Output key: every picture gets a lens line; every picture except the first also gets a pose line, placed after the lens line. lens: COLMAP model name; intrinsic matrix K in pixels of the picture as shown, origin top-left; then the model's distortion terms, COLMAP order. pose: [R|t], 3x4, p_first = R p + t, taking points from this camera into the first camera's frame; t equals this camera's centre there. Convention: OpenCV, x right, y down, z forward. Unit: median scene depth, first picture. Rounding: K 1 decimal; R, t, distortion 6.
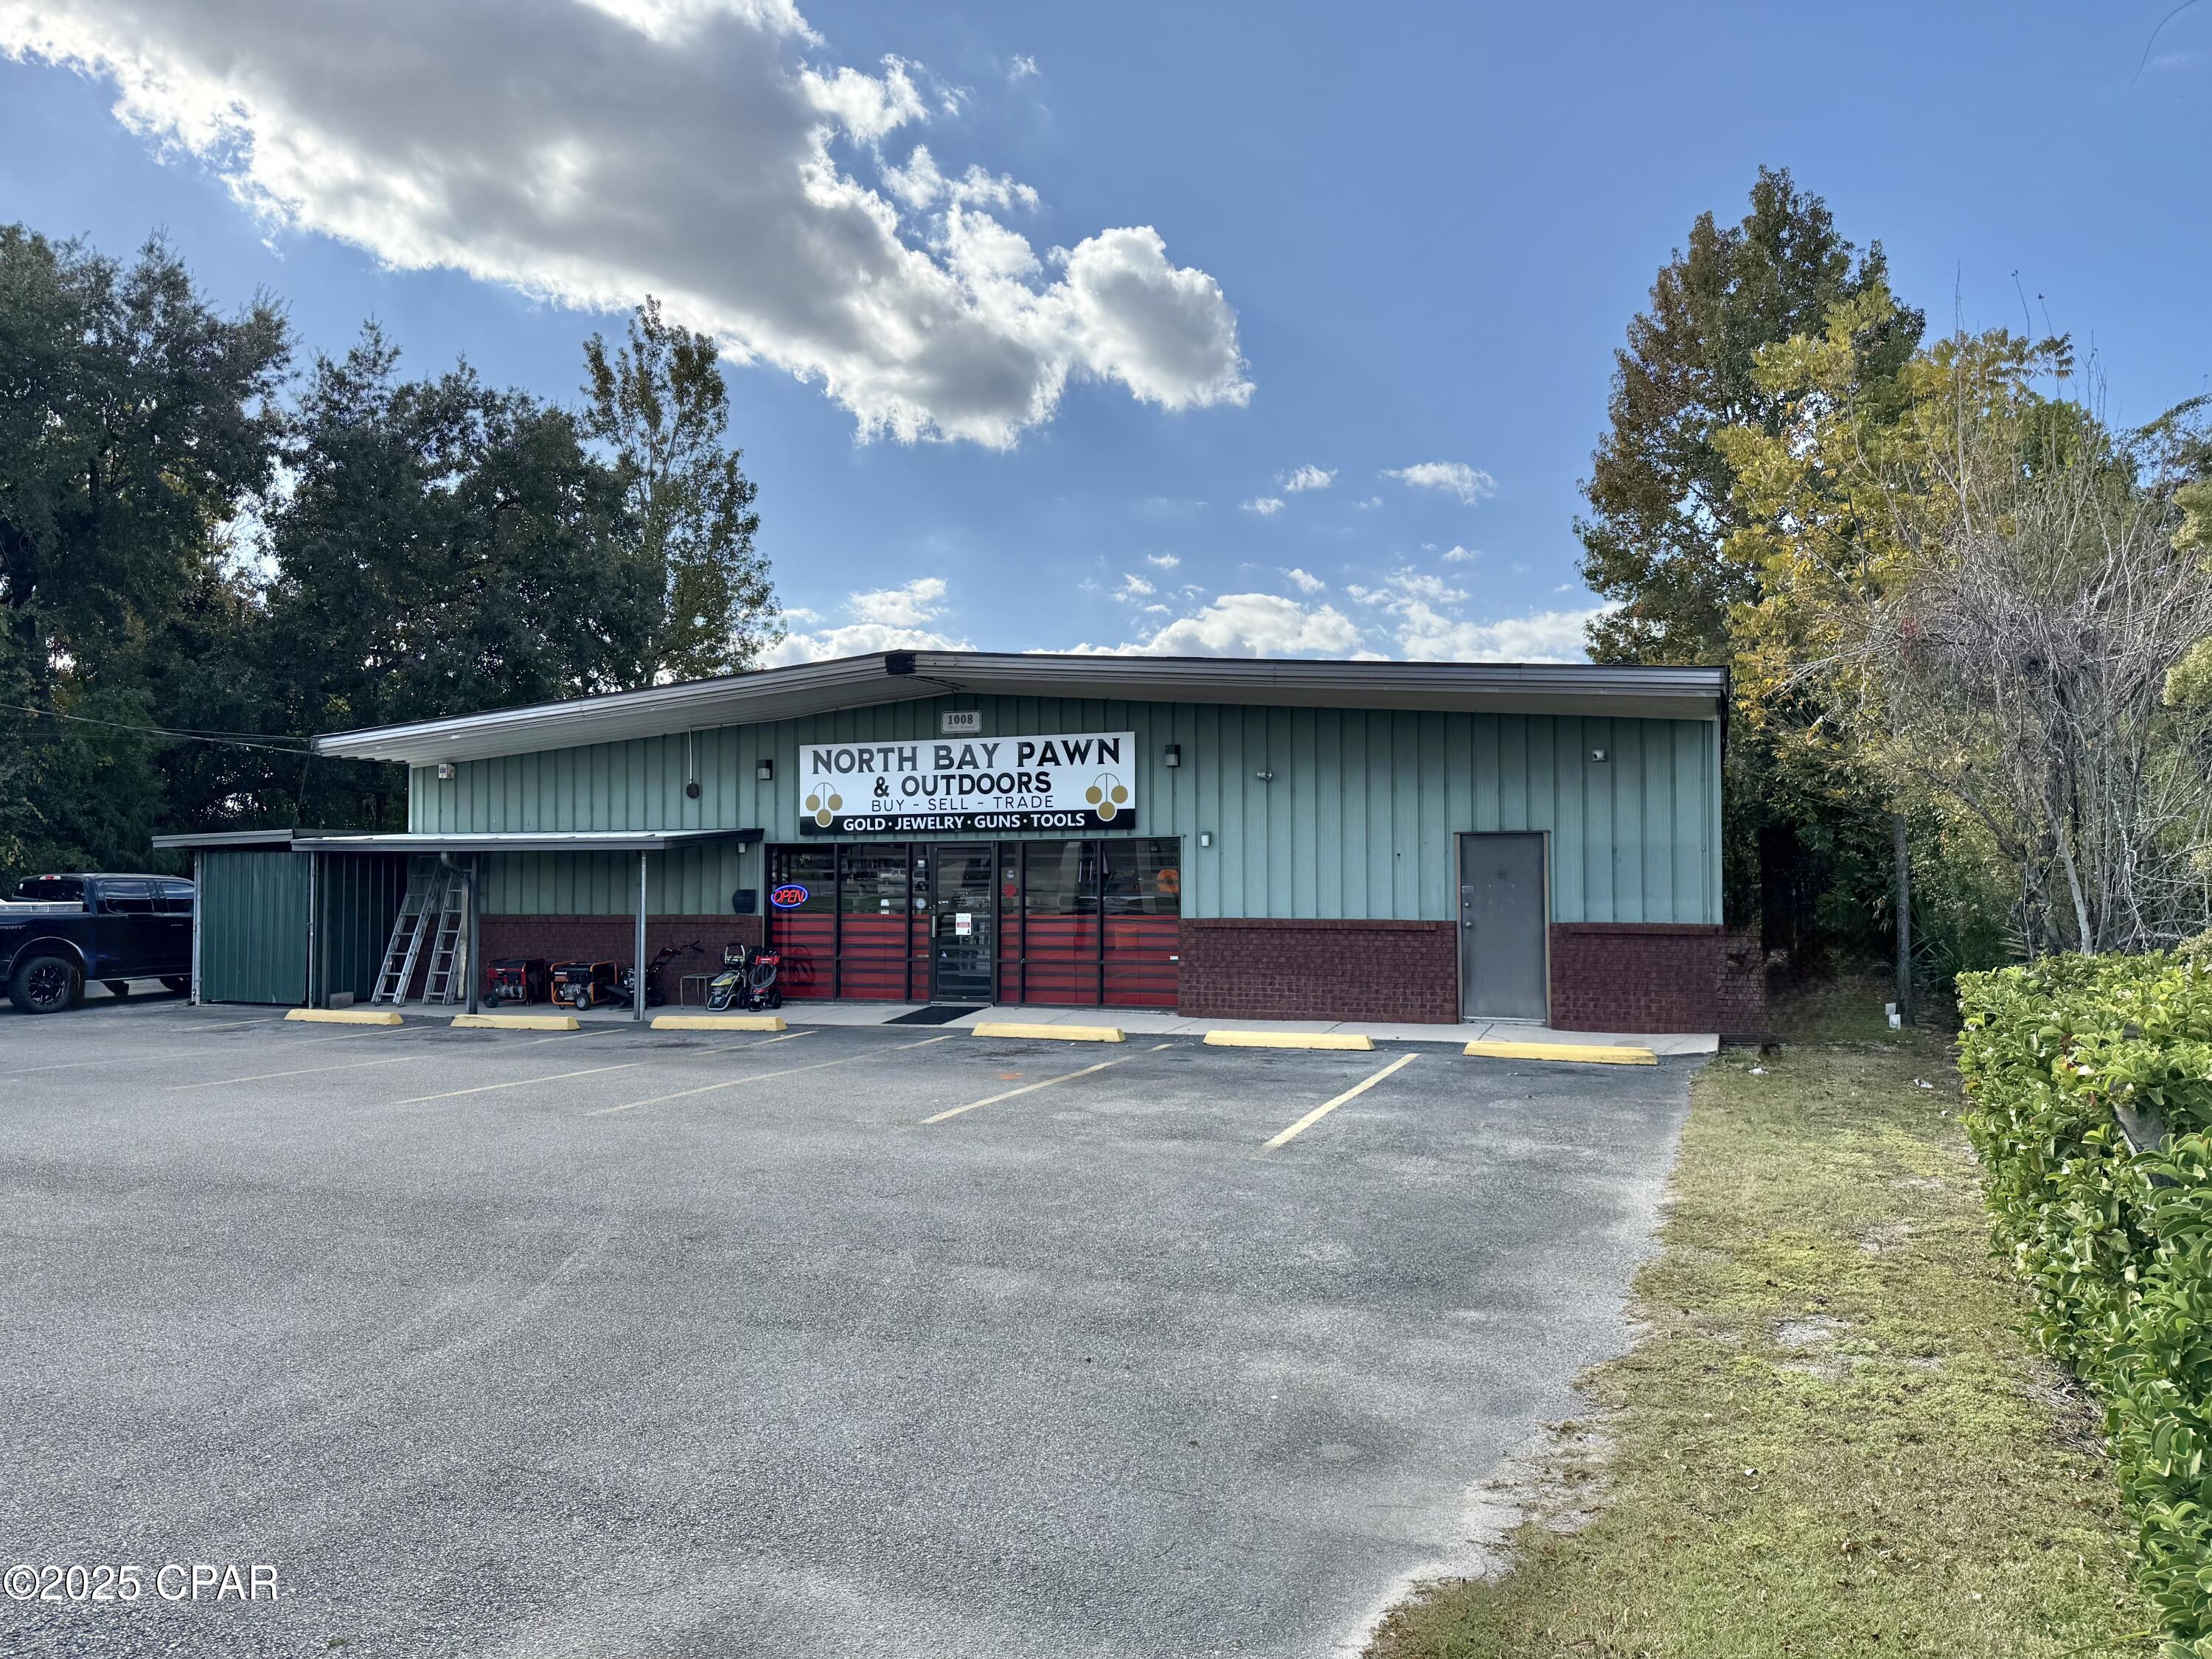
lens RADIAL K [[1528.3, 0, 1102.5], [0, 1528.3, 834.4], [0, 0, 1]] dist [0.059073, -0.086920]
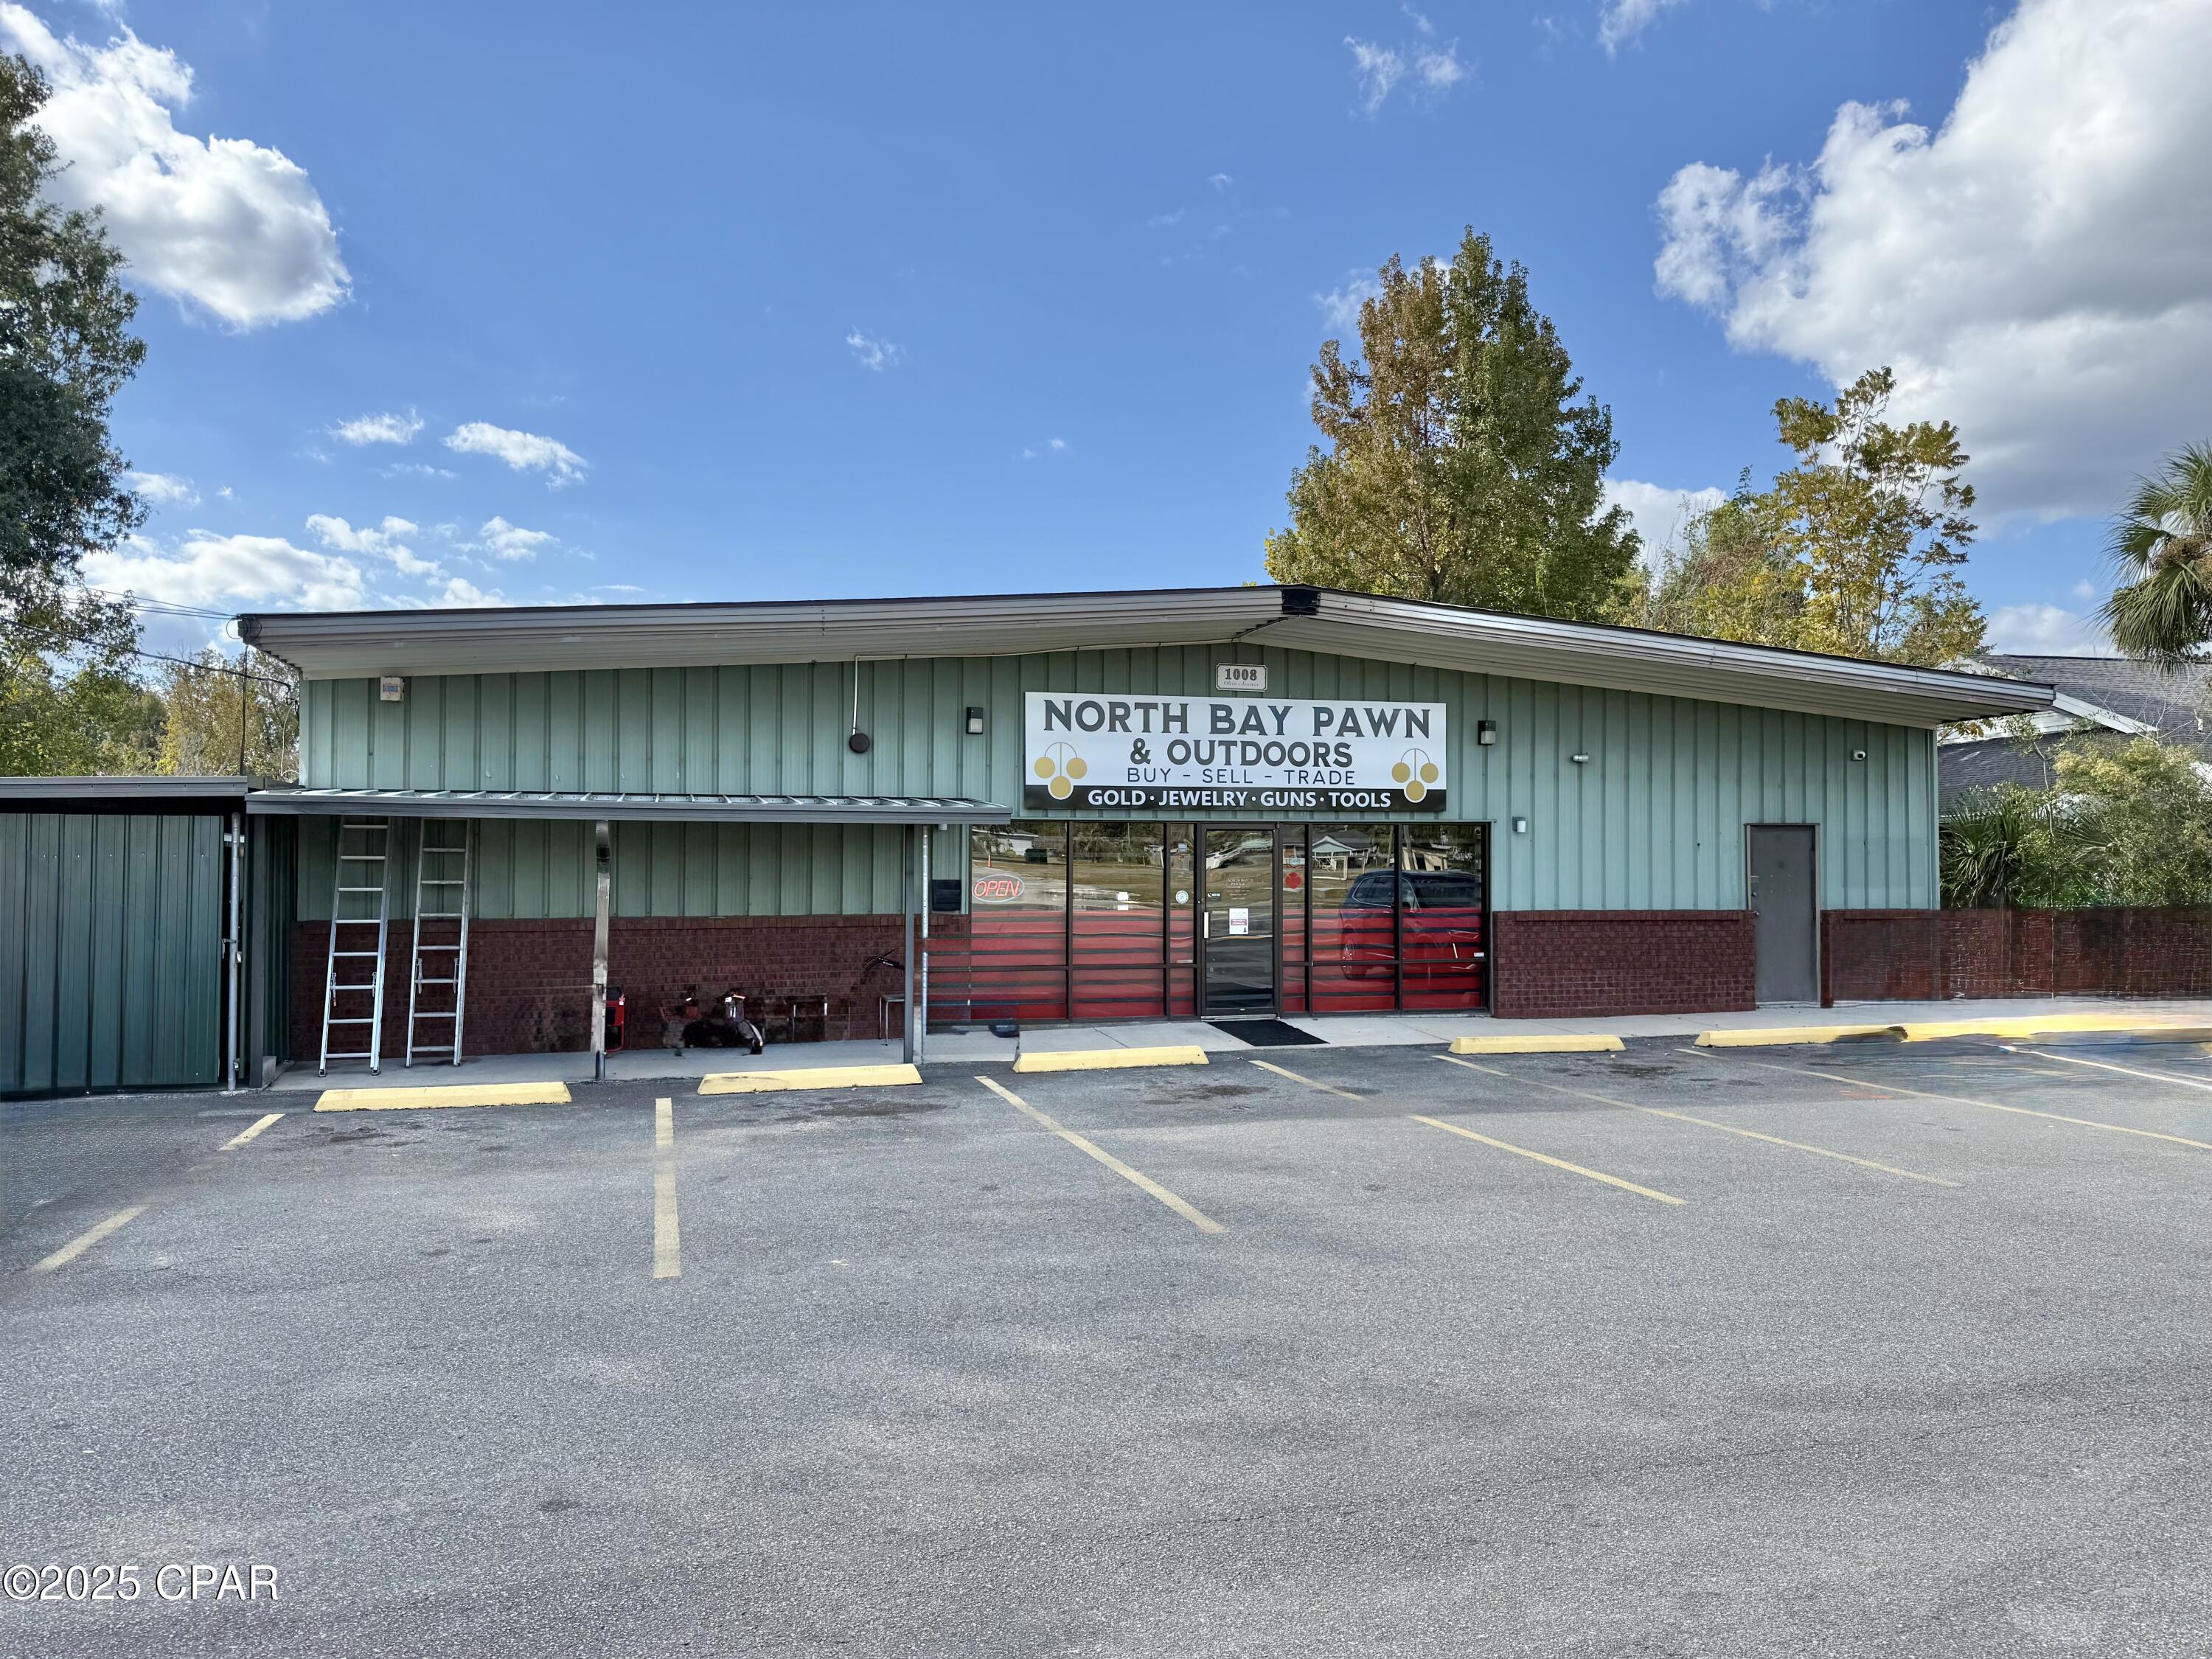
lens RADIAL K [[1528.3, 0, 1068.1], [0, 1528.3, 833.2], [0, 0, 1]] dist [0.059073, -0.086920]
pose [[0.811845, 0.016418, 0.583643, -0.659590], [-0.020386, 0.999792, 0.000233, 0.012702], [-0.583517, -0.012087, 0.812011, 0.385207]]
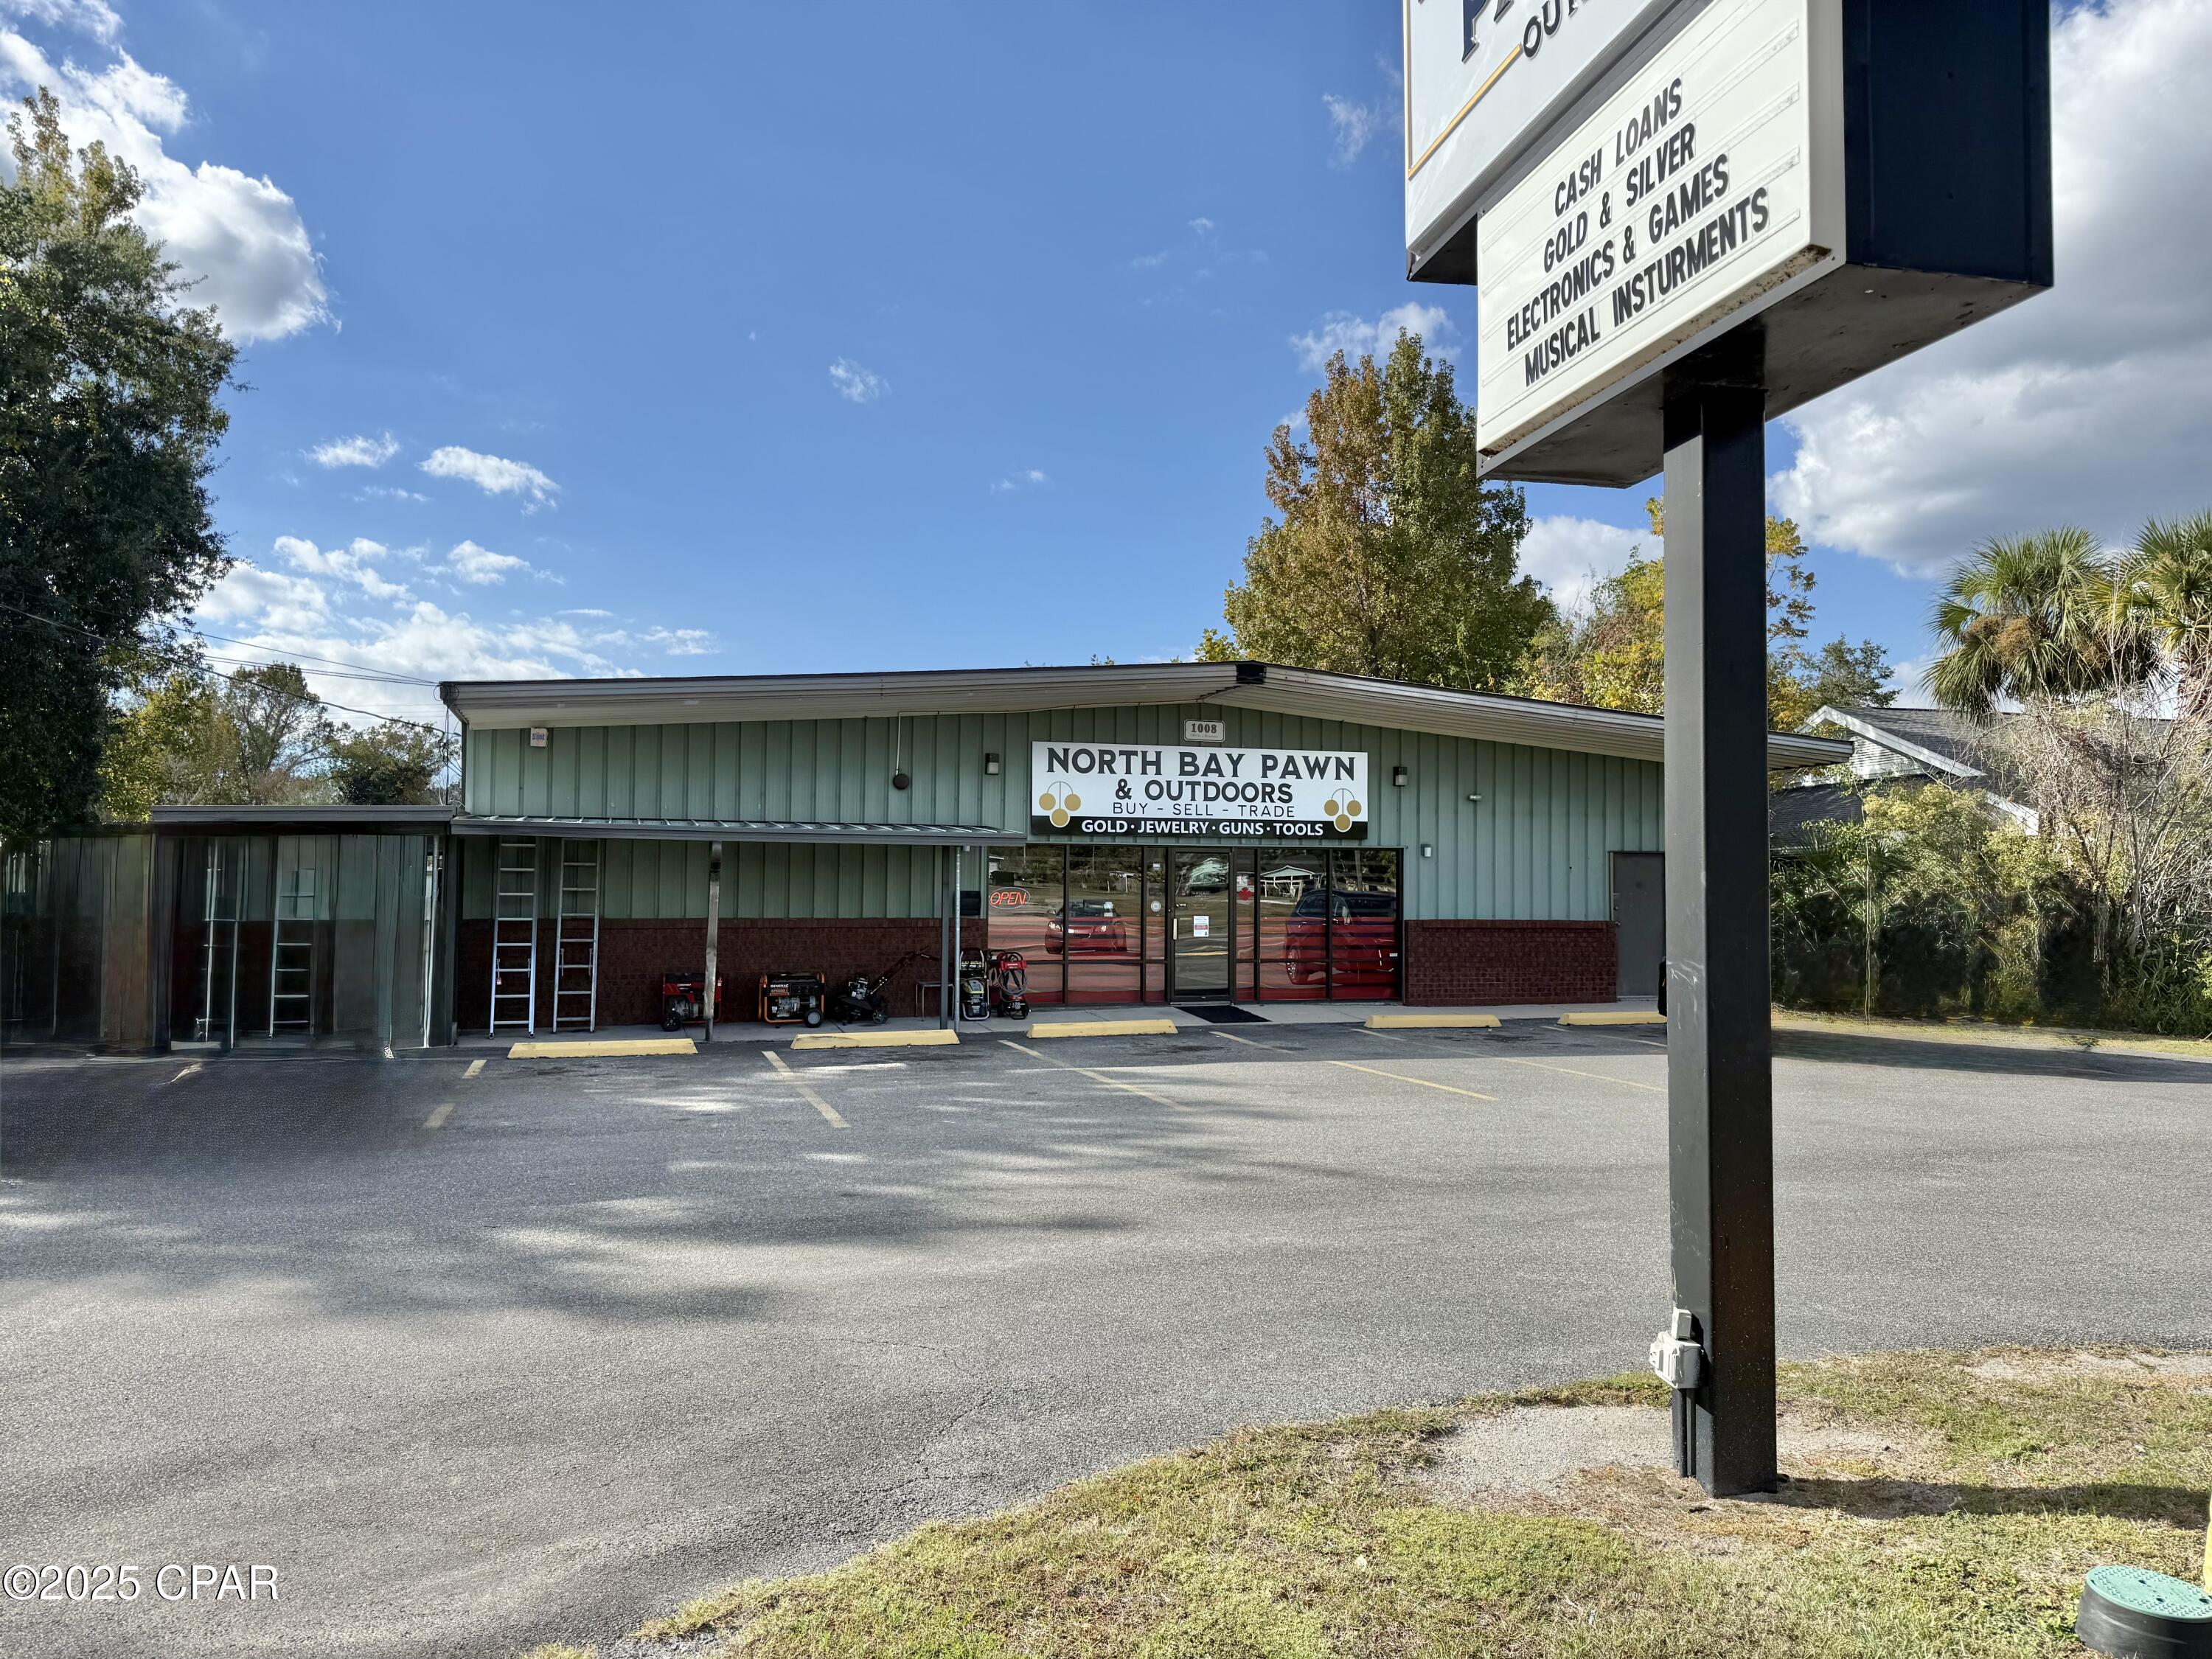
lens RADIAL K [[1528.3, 0, 1075.1], [0, 1528.3, 823.8], [0, 0, 1]] dist [0.059073, -0.086920]
pose [[0.793627, 0.035960, 0.607341, -0.798601], [-0.027047, 0.999350, -0.023827, 0.016616], [-0.607803, 0.002483, 0.794084, 0.233656]]
